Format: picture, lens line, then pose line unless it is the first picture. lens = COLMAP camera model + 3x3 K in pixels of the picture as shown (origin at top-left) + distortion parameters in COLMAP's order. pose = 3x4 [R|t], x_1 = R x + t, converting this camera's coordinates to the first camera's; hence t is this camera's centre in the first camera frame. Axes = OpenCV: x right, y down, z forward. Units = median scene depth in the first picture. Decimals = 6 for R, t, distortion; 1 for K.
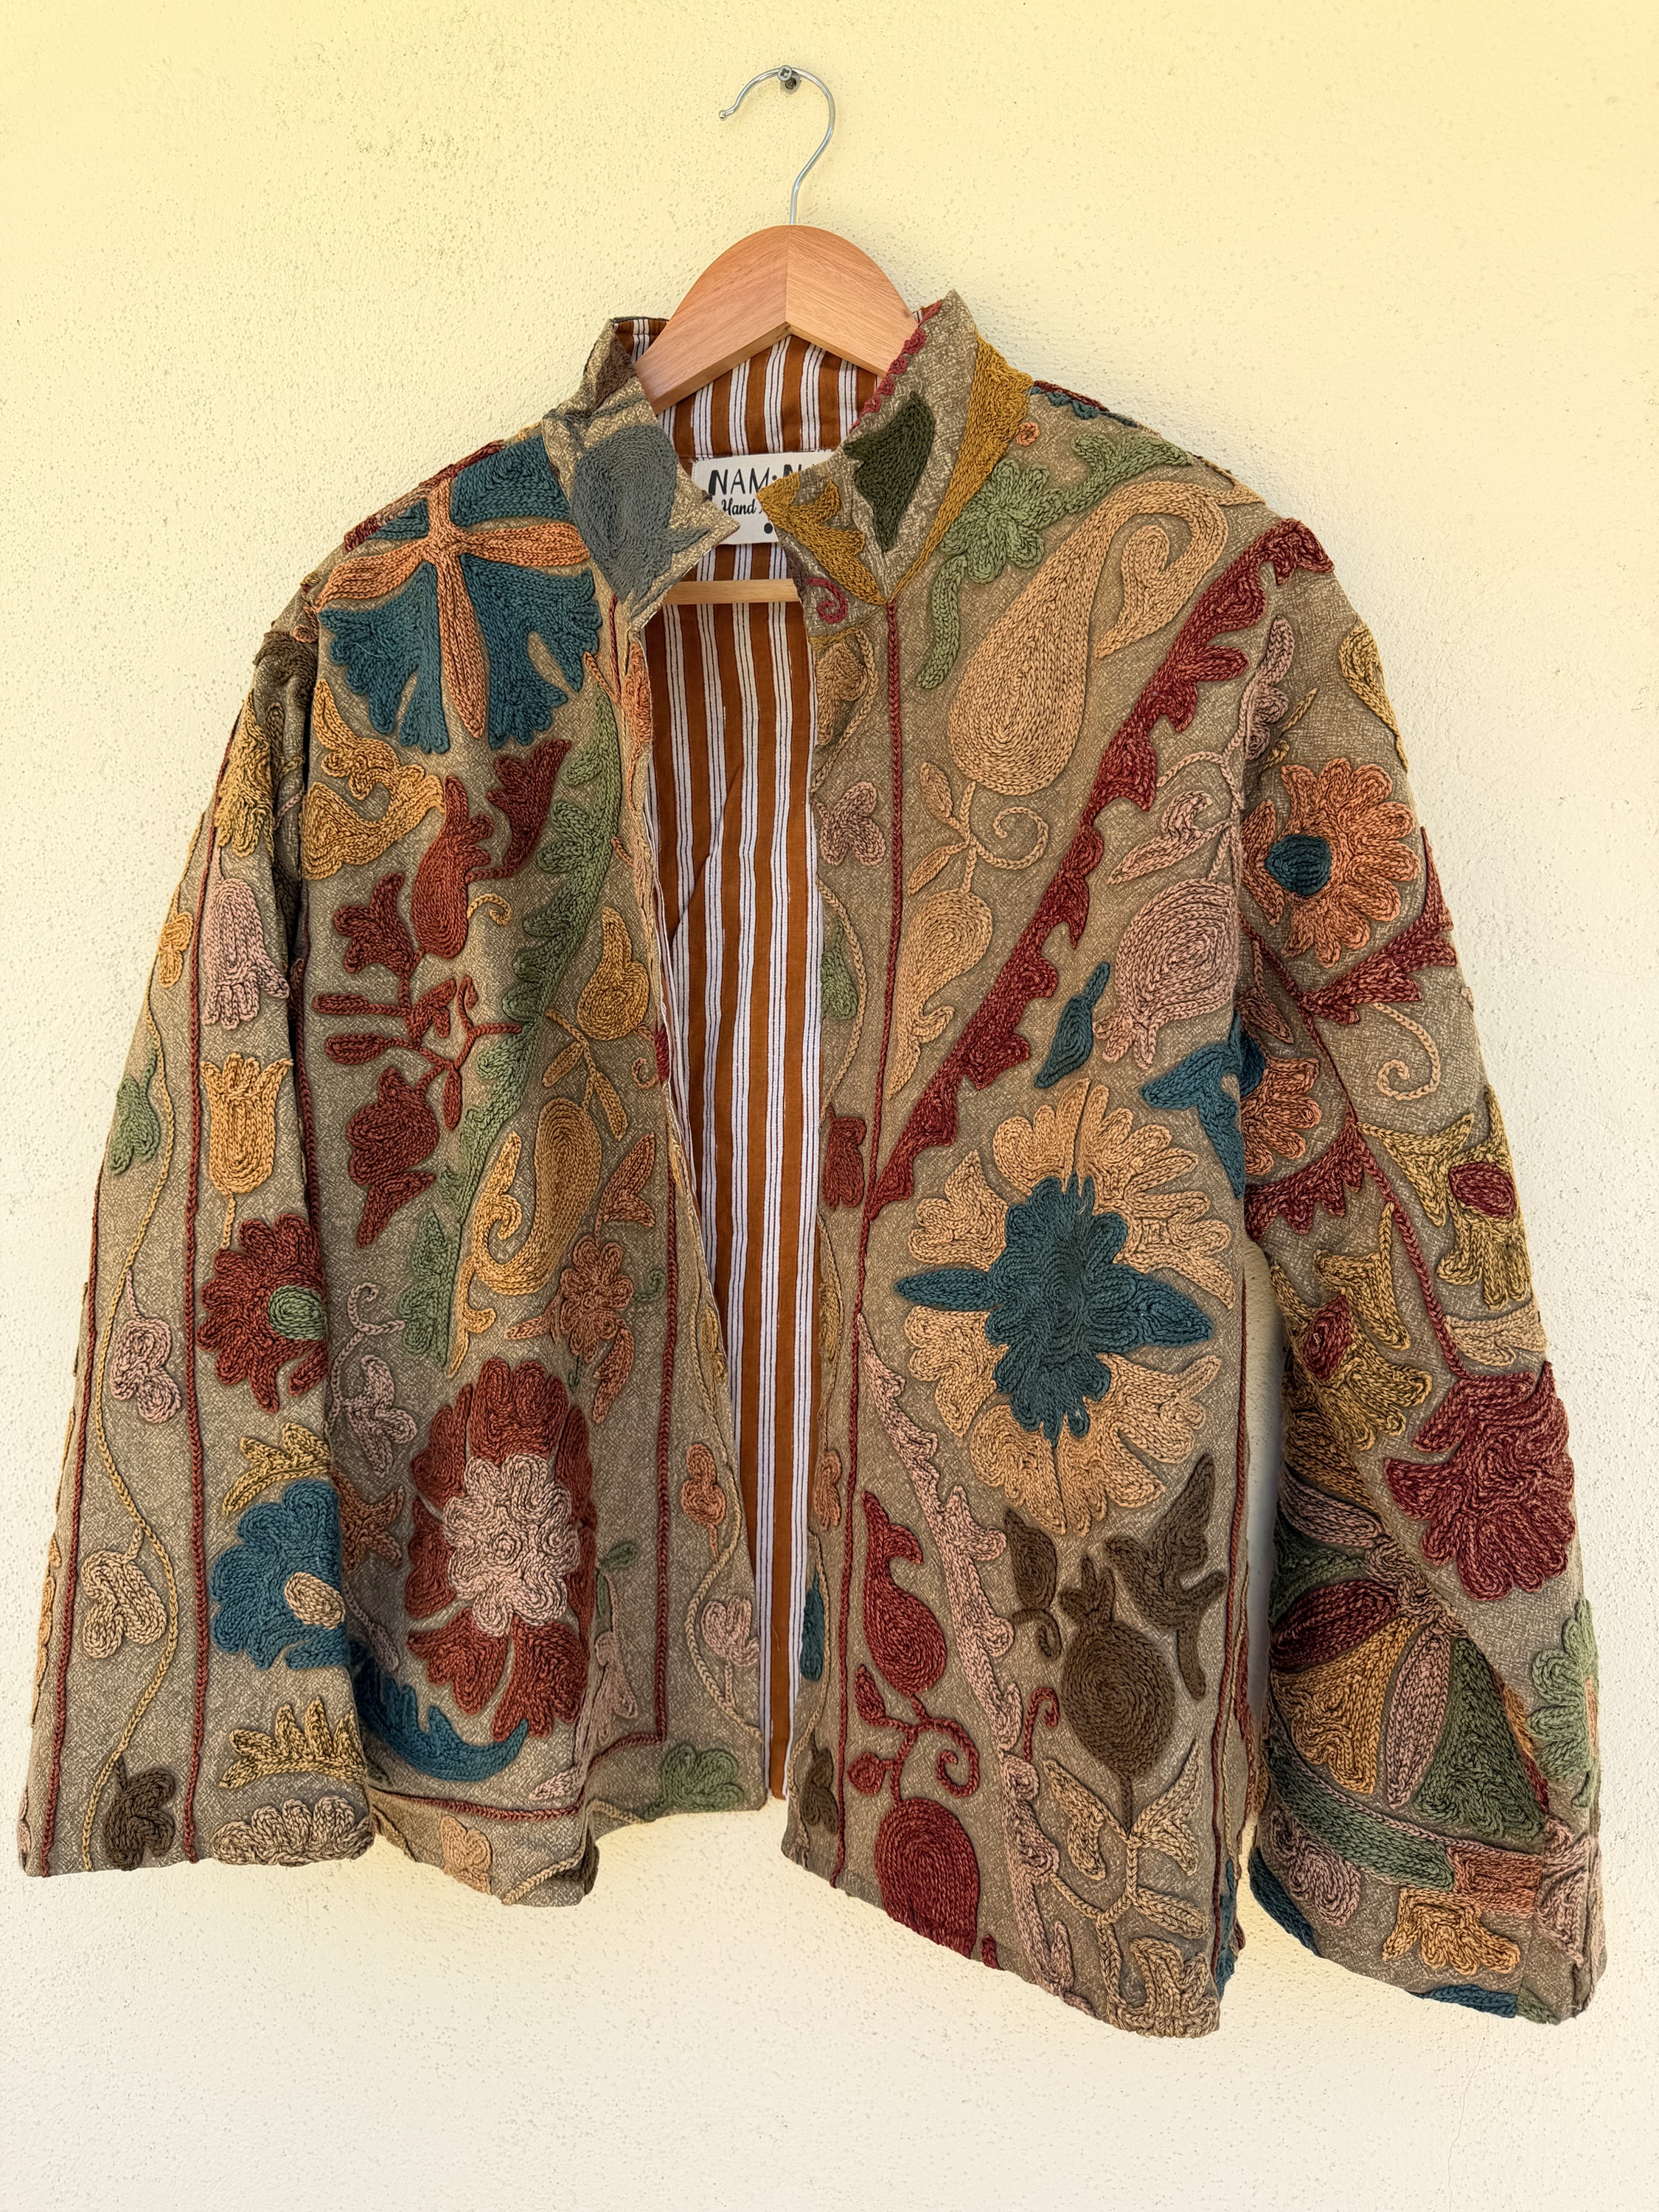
lens RADIAL K [[1545.8, 0, 829.5], [0, 1545.8, 1106.0], [0, 0, 1]] dist [-0.007437, -0.001307]
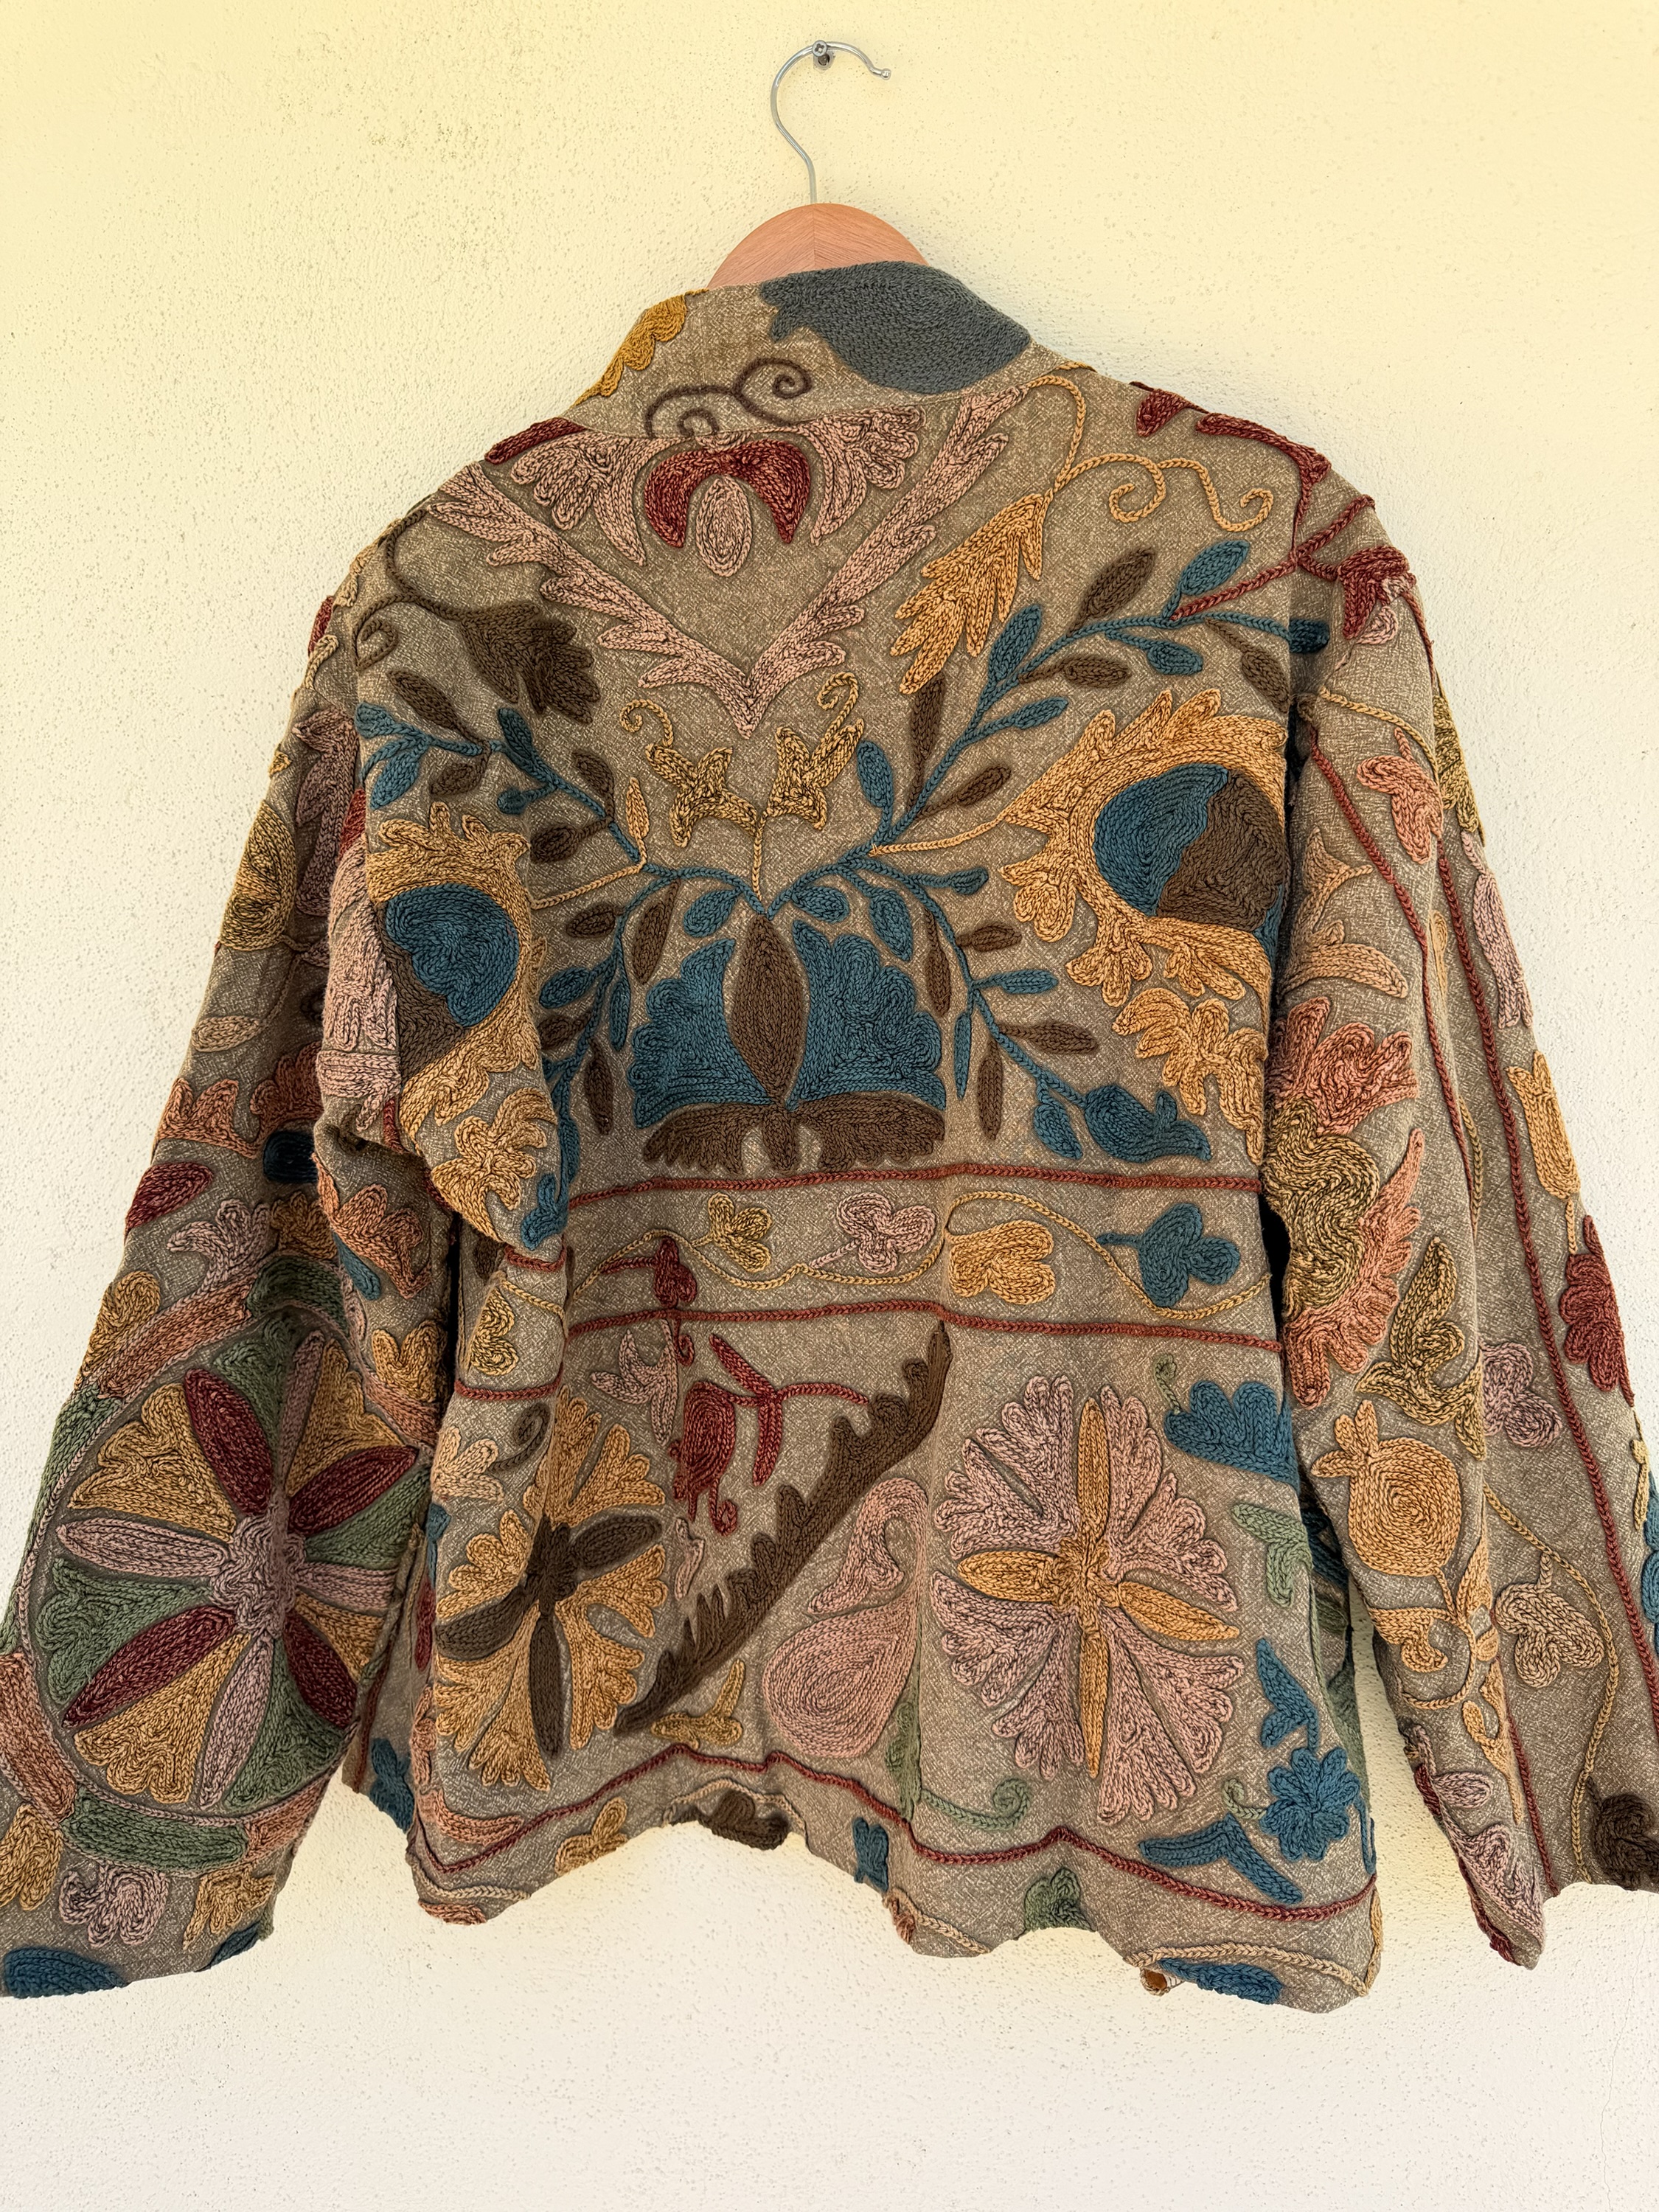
lens RADIAL K [[1545.8, 0, 829.5], [0, 1545.8, 1106.0], [0, 0, 1]] dist [-0.007437, -0.001307]
pose [[0.997174, -0.059294, 0.046135, -0.098409], [0.059381, 0.998235, -0.000523, -0.001729], [-0.046023, 0.003261, 0.998935, 0.026377]]
